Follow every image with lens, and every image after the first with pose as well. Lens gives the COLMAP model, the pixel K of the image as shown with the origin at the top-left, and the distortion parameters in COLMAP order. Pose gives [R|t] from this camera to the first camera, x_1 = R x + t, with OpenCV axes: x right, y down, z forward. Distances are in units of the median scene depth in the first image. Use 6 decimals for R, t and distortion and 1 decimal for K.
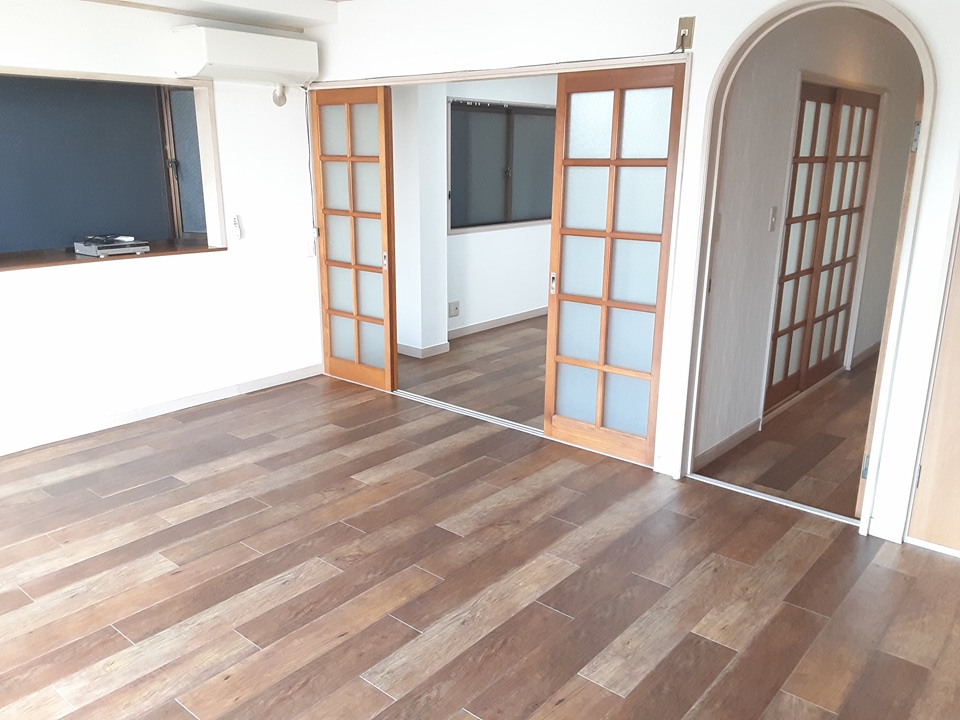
lens RADIAL K [[767.8, 0, 474.2], [0, 767.8, 358.0], [0, 0, 1]] dist [0.099723, -0.127993]
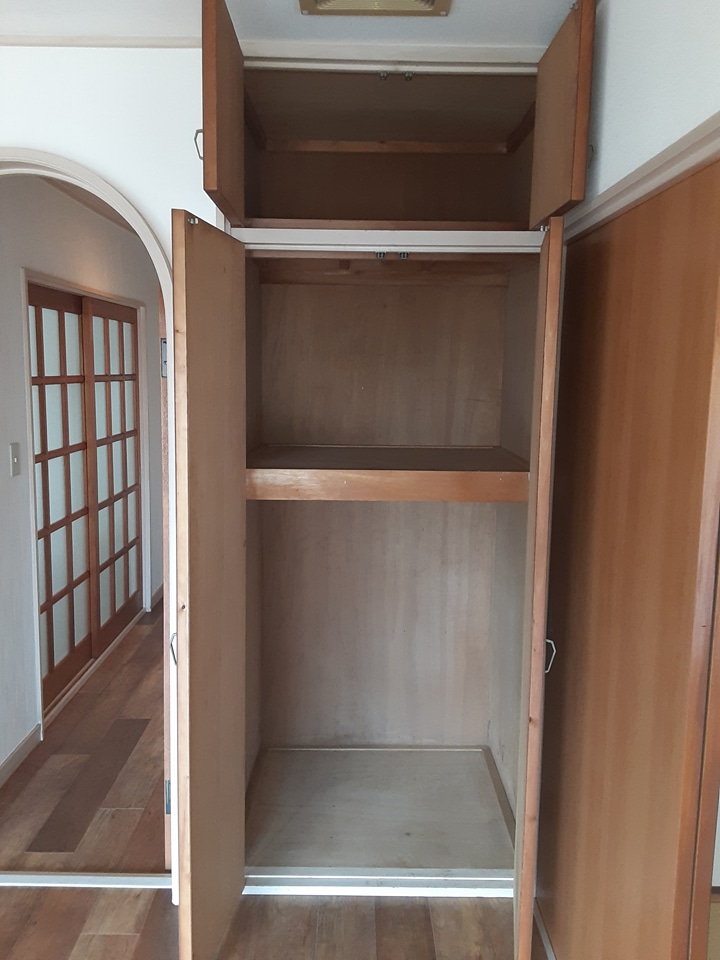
lens RADIAL K [[767.8, 0, 356.8], [0, 767.8, 464.6], [0, 0, 1]] dist [0.099723, -0.127993]
pose [[0.759919, -0.077015, 0.645439, 0.128836], [0.158347, 0.984976, -0.068903, -0.059935], [-0.630436, 0.154564, 0.760697, 0.197655]]
